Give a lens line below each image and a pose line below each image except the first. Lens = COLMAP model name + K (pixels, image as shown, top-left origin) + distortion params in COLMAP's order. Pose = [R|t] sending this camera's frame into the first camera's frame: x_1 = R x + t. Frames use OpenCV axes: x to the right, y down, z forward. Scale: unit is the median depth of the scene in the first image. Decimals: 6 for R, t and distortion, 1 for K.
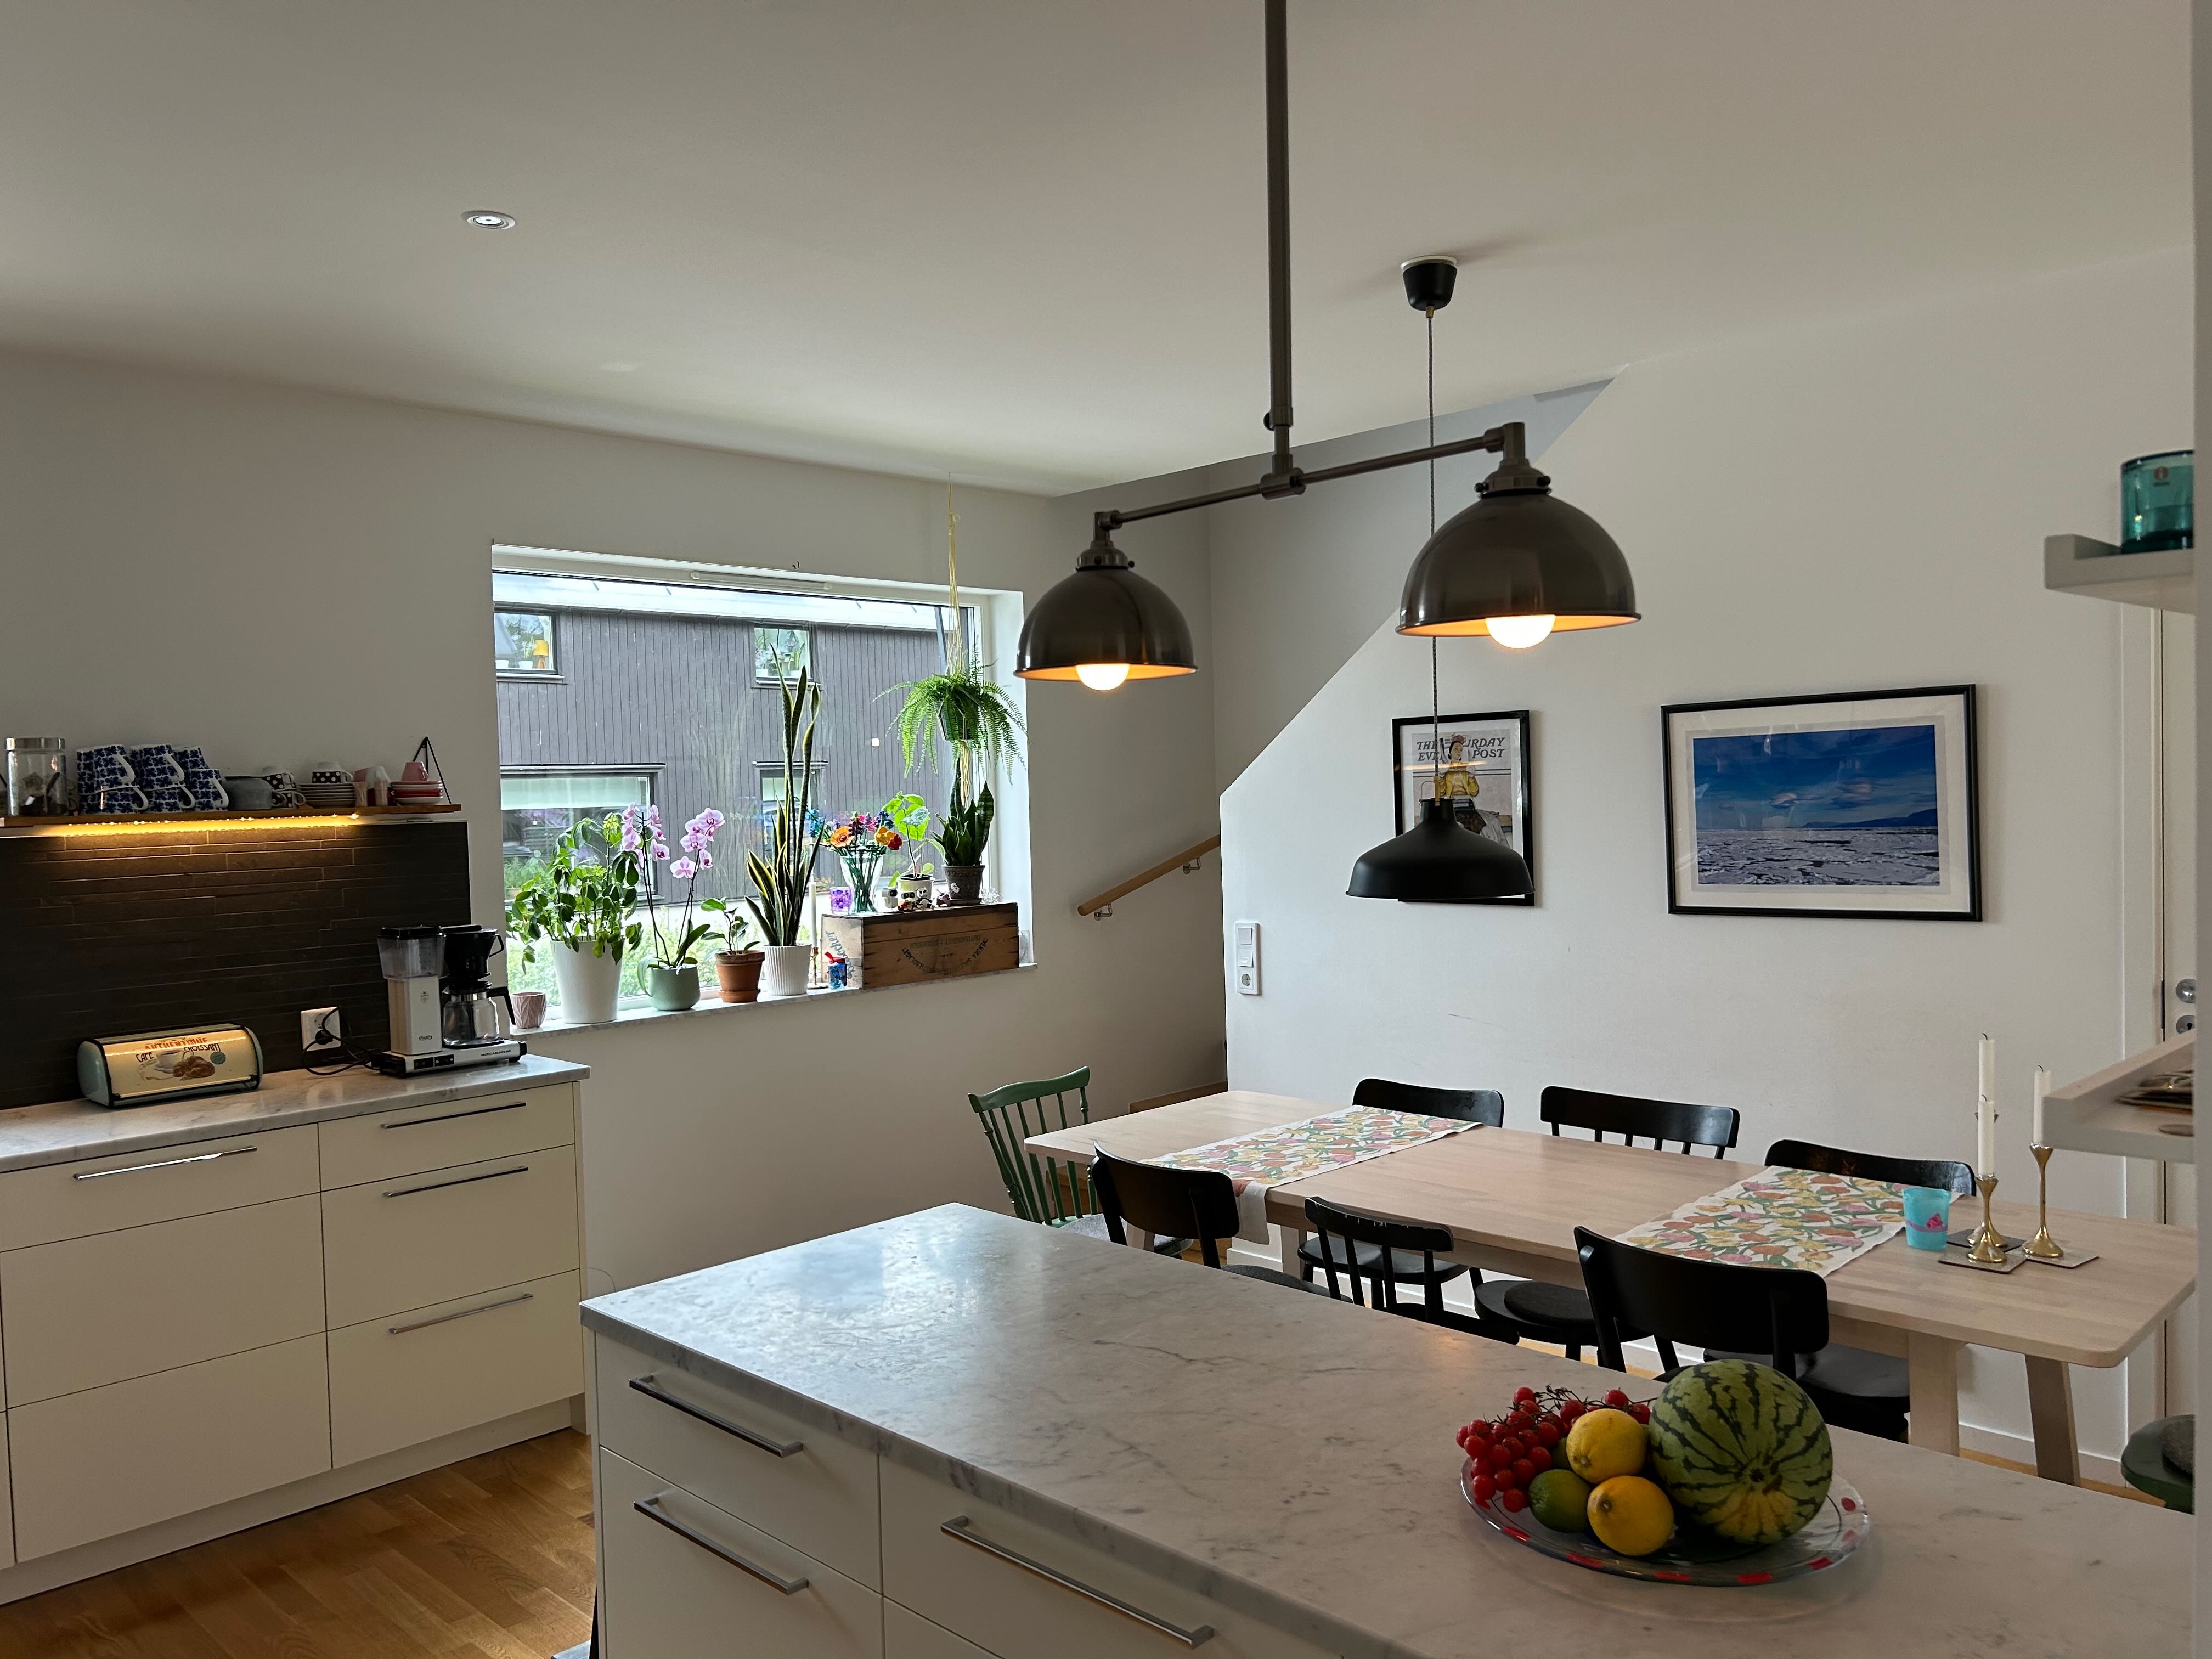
lens RADIAL K [[1663.2, 0, 1109.9], [0, 1663.2, 828.2], [0, 0, 1]] dist [0.065443, -0.058237]
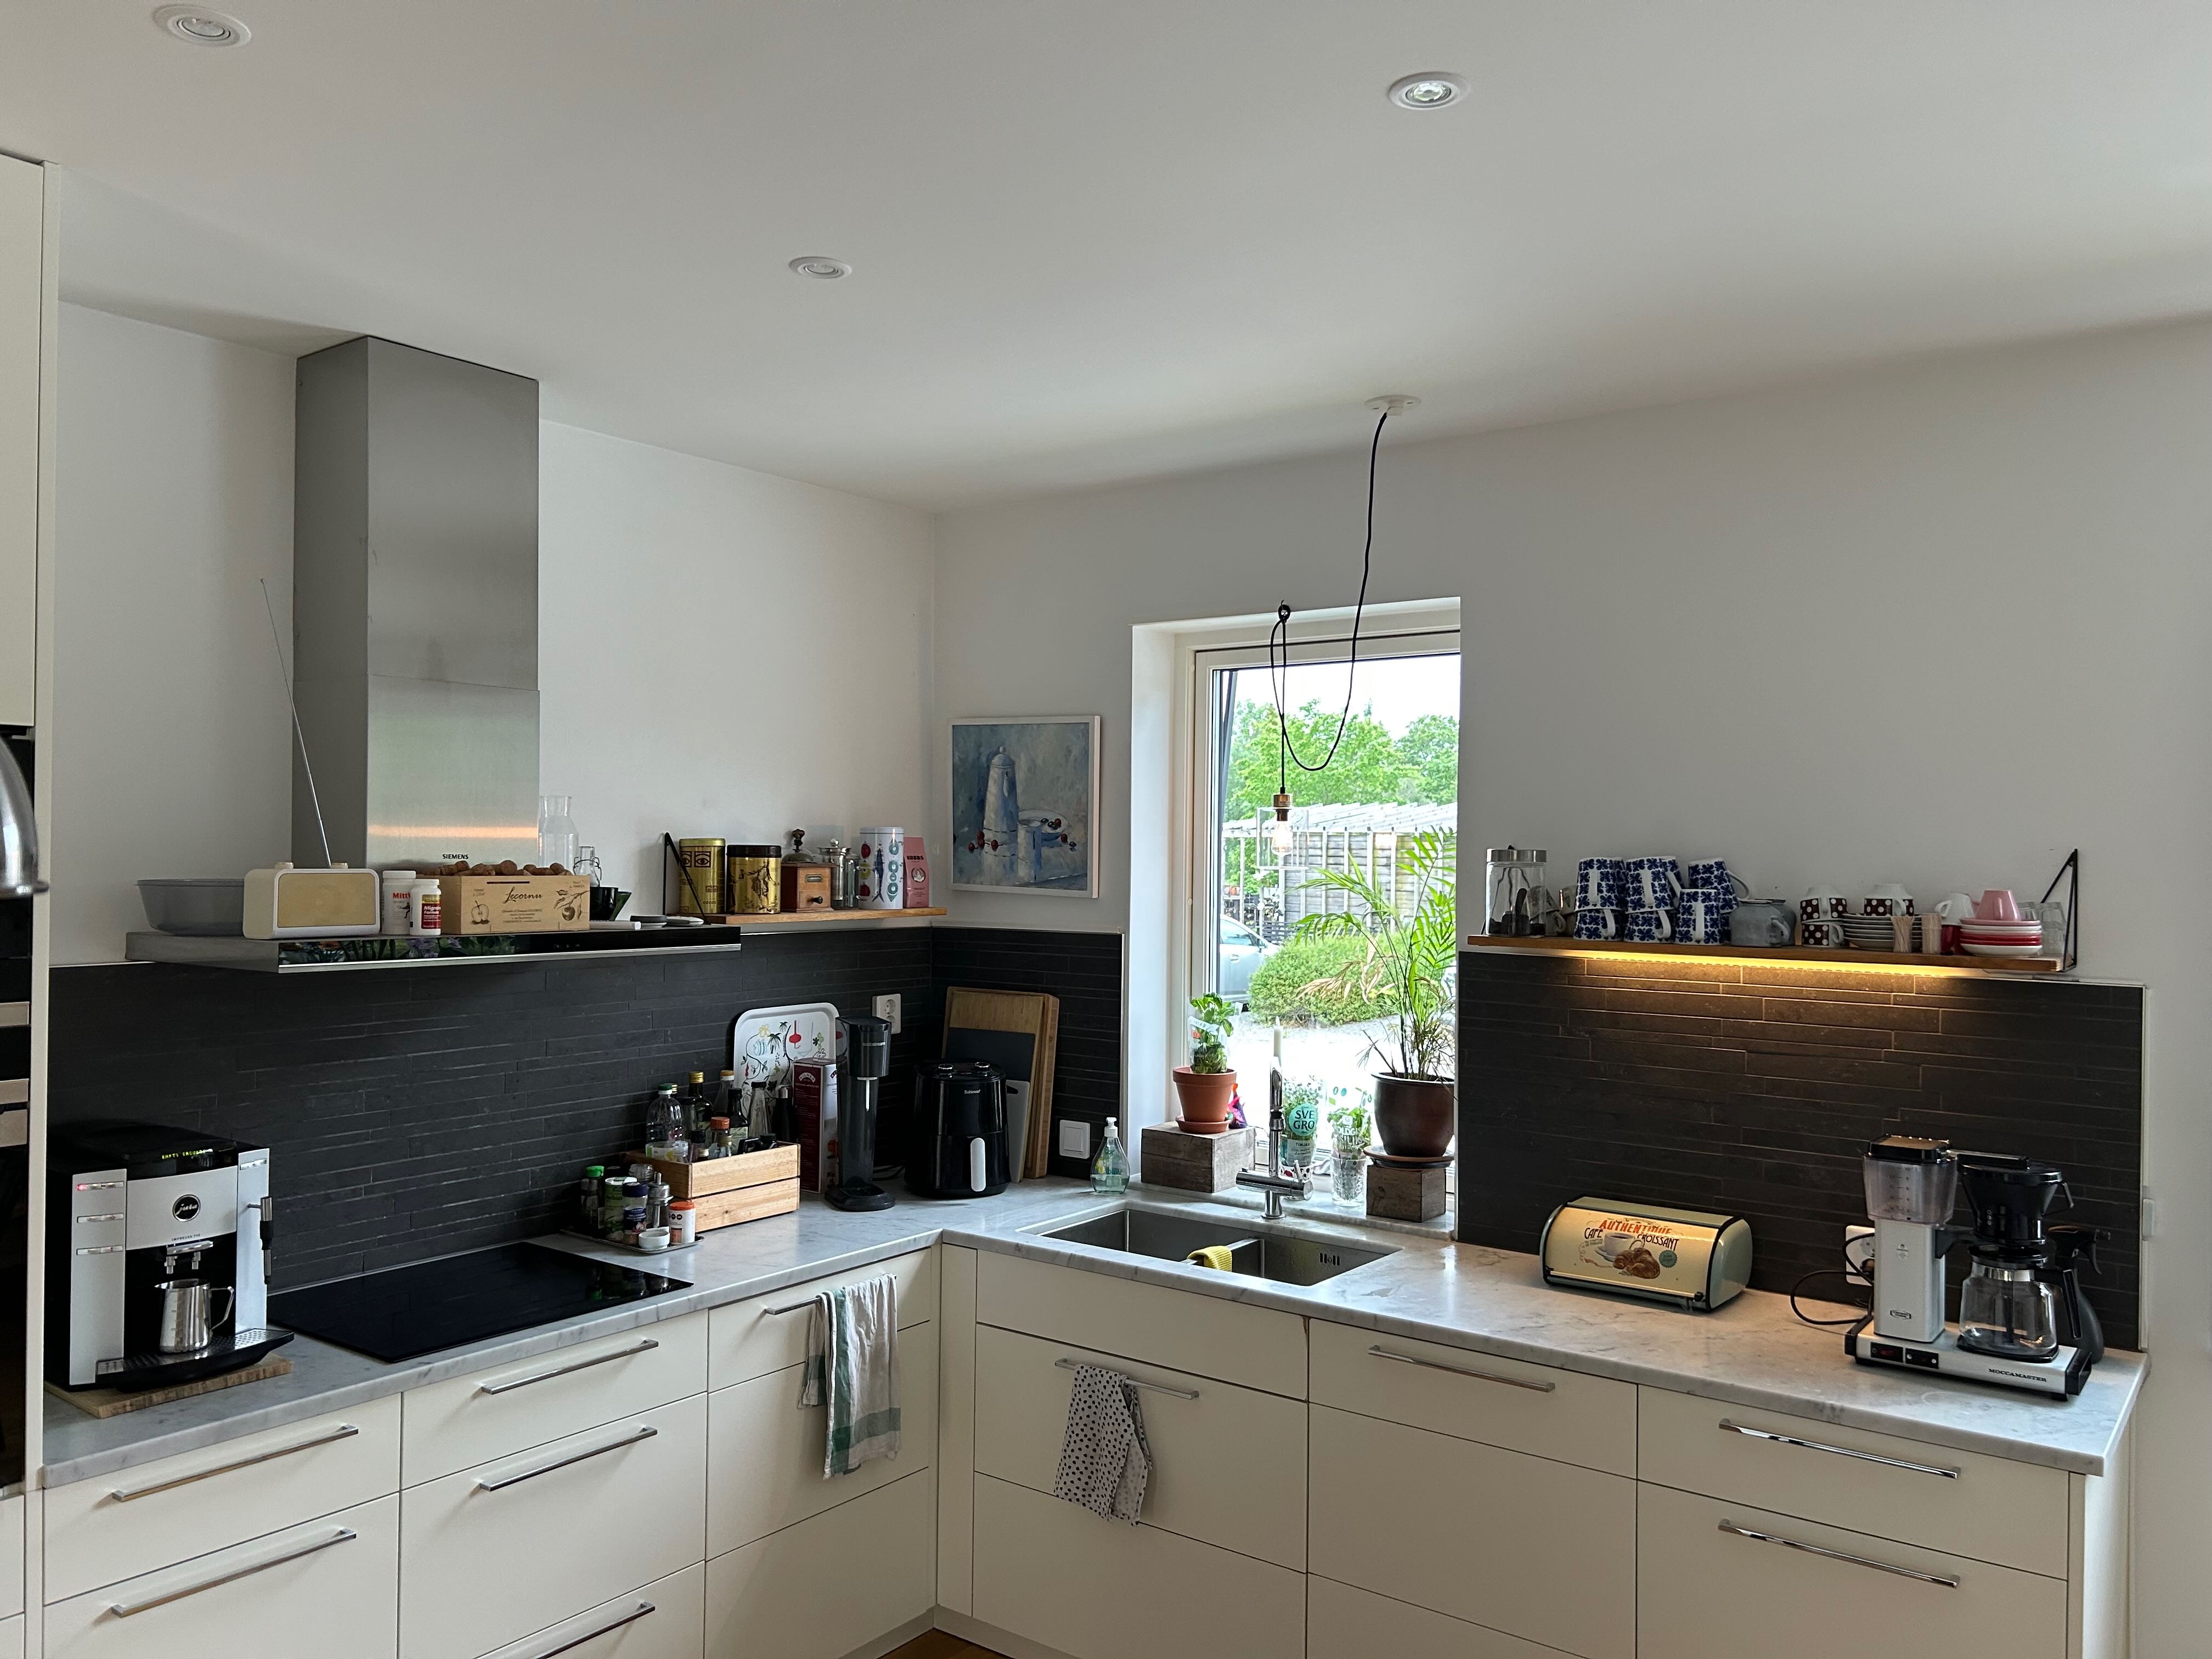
lens RADIAL K [[1663.2, 0, 1110.8], [0, 1663.2, 842.1], [0, 0, 1]] dist [0.065443, -0.058237]
pose [[0.152577, 0.027416, -0.987911, 0.193944], [-0.045196, 0.998763, 0.020737, -0.060458], [0.987258, 0.041485, 0.153627, 0.600973]]
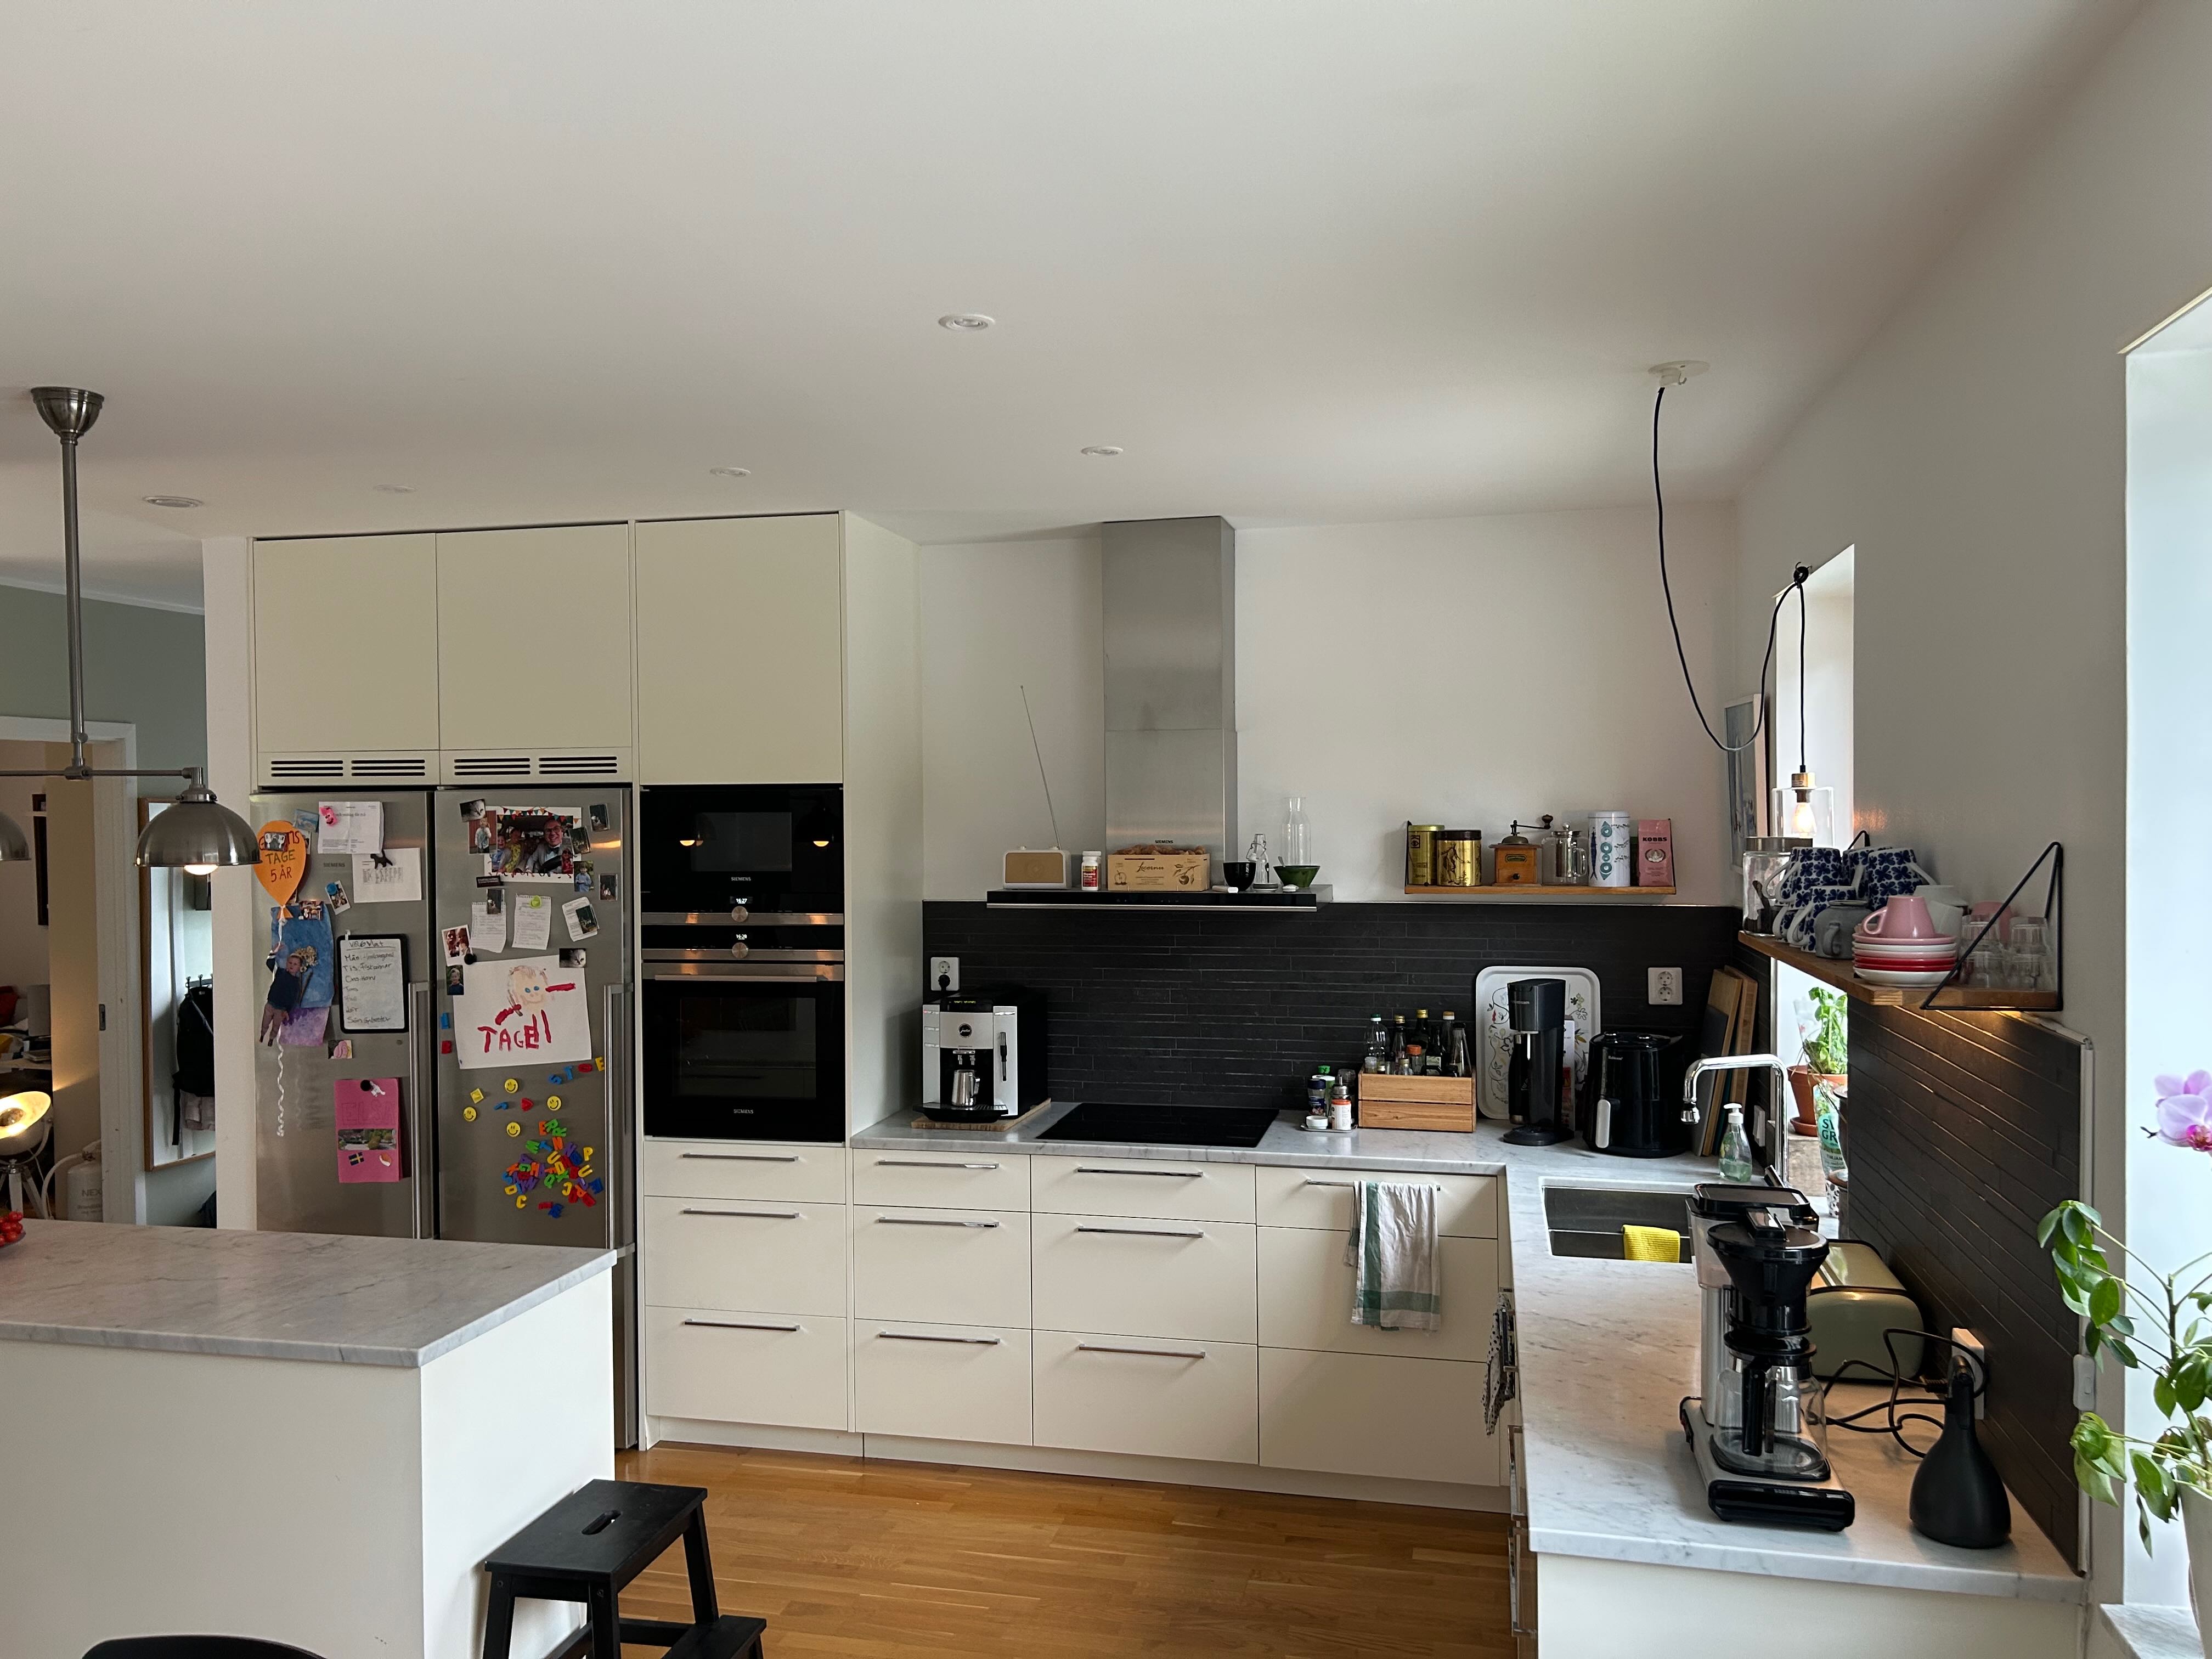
lens RADIAL K [[1663.2, 0, 1106.6], [0, 1663.2, 826.9], [0, 0, 1]] dist [0.065443, -0.058237]
pose [[-0.843160, 0.041966, -0.536023, 0.052321], [0.016089, 0.998472, 0.052864, -0.097904], [0.537422, 0.035949, -0.842547, 1.407271]]
